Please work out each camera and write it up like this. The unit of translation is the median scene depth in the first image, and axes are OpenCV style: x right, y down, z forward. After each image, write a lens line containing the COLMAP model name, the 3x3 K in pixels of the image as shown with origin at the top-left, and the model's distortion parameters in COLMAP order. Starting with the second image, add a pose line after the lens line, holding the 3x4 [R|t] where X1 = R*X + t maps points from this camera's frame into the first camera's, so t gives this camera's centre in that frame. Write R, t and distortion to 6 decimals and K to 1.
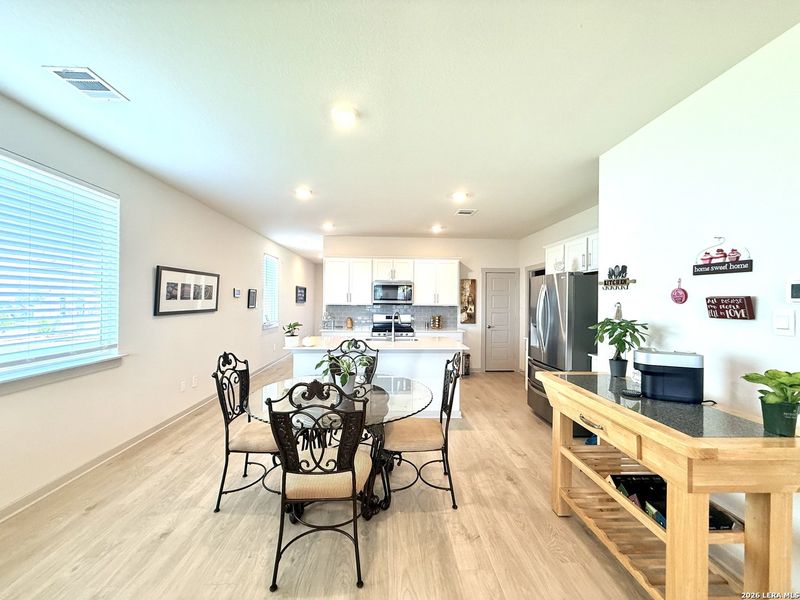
lens RADIAL K [[318.6, 0, 398.7], [0, 318.6, 302.4], [0, 0, 1]] dist [0.001972, -0.000264]
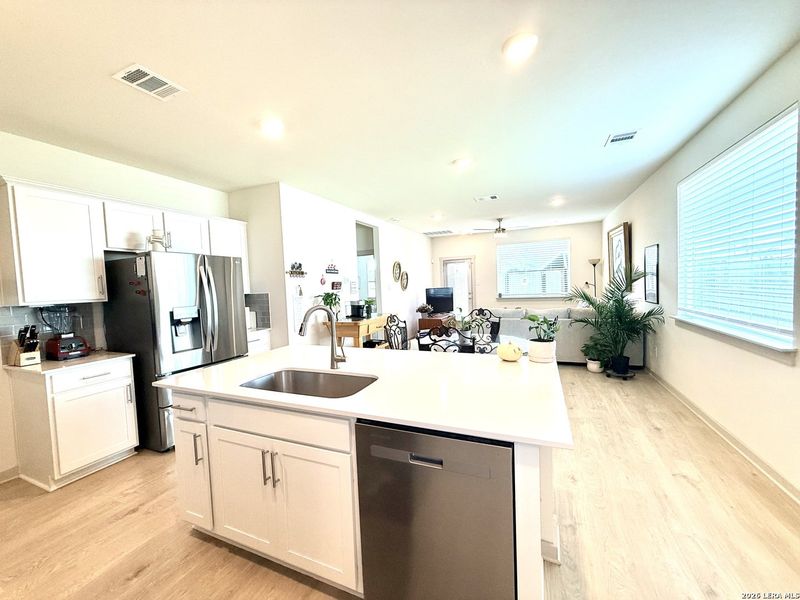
lens RADIAL K [[318.6, 0, 400.1], [0, 318.6, 299.6], [0, 0, 1]] dist [0.001972, -0.000264]
pose [[-0.896887, 0.009681, 0.442153, -0.259410], [0.036271, 0.998003, 0.051724, 0.004550], [-0.440769, 0.062428, -0.895447, 1.124115]]
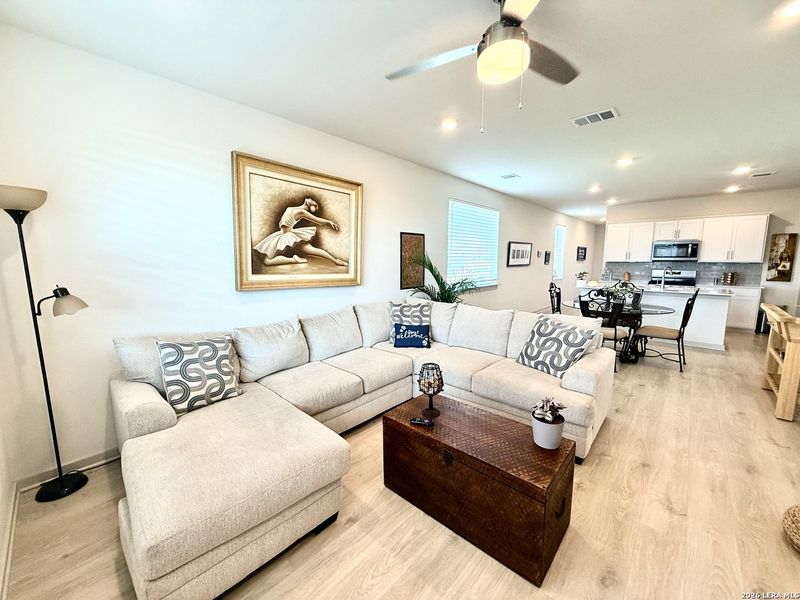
lens RADIAL K [[318.6, 0, 399.9], [0, 318.6, 299.6], [0, 0, 1]] dist [0.001972, -0.000264]
pose [[0.702845, 0.081478, -0.706661, 0.109431], [0.003428, 0.993019, 0.117905, 0.005036], [0.711334, -0.085291, 0.697660, -0.501621]]
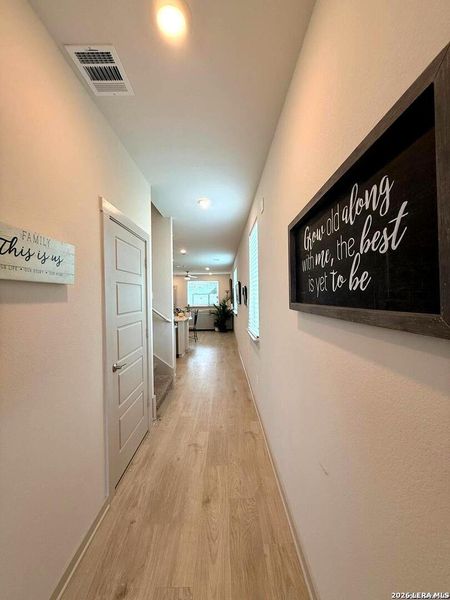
lens RADIAL K [[238.9, 0, 222.2], [0, 238.9, 297.6], [0, 0, 1]] dist [0.001972, -0.000264]
pose [[-0.998706, -0.006441, 0.050443, -0.415294], [-0.005793, 0.999899, 0.012974, -0.011035], [-0.050522, 0.012665, -0.998643, 1.699921]]
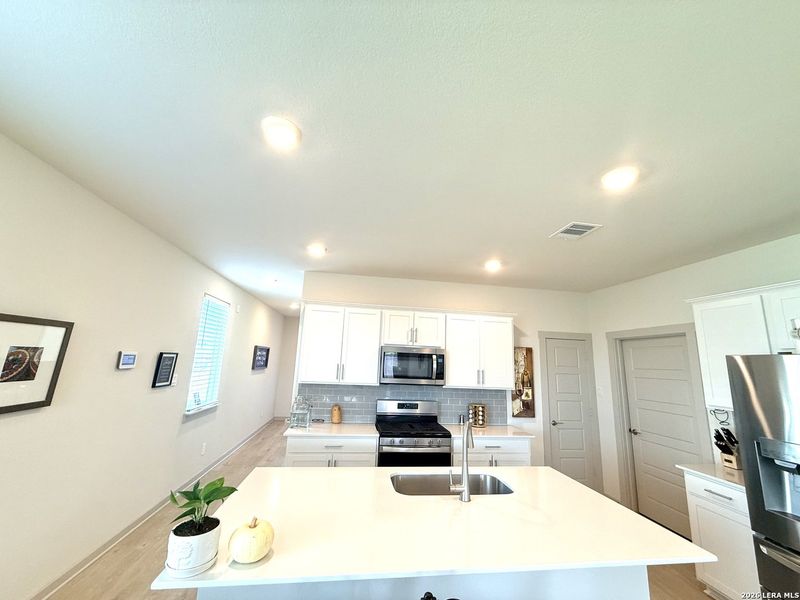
lens RADIAL K [[318.6, 0, 399.7], [0, 318.6, 299.8], [0, 0, 1]] dist [0.001972, -0.000264]
pose [[0.994651, 0.049757, 0.090520, -0.105368], [-0.031279, 0.980277, -0.195138, -0.034271], [-0.098444, 0.191263, 0.976590, 0.379429]]
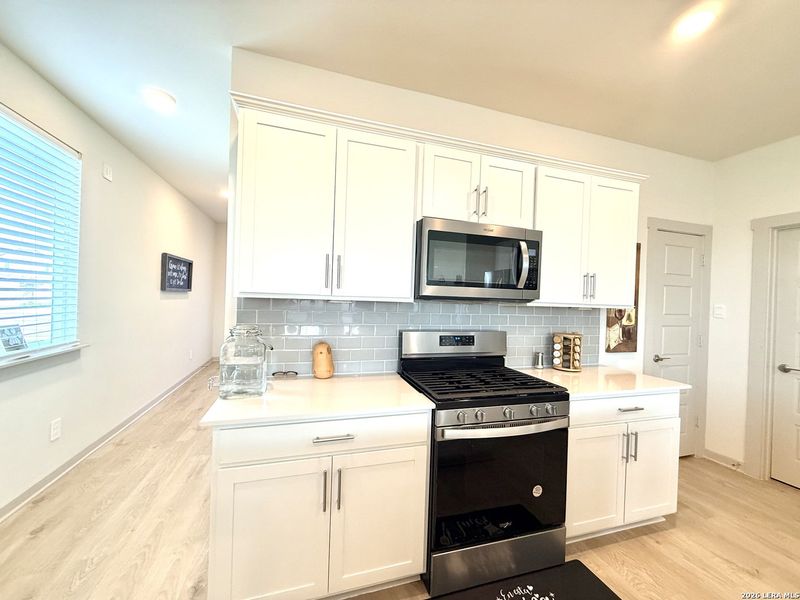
lens RADIAL K [[318.6, 0, 399.9], [0, 318.6, 297.8], [0, 0, 1]] dist [0.001972, -0.000264]
pose [[0.967952, 0.023280, 0.250054, -0.167074], [-0.023585, 0.999720, -0.001779, 0.005257], [-0.250025, -0.004175, 0.968230, 0.723969]]
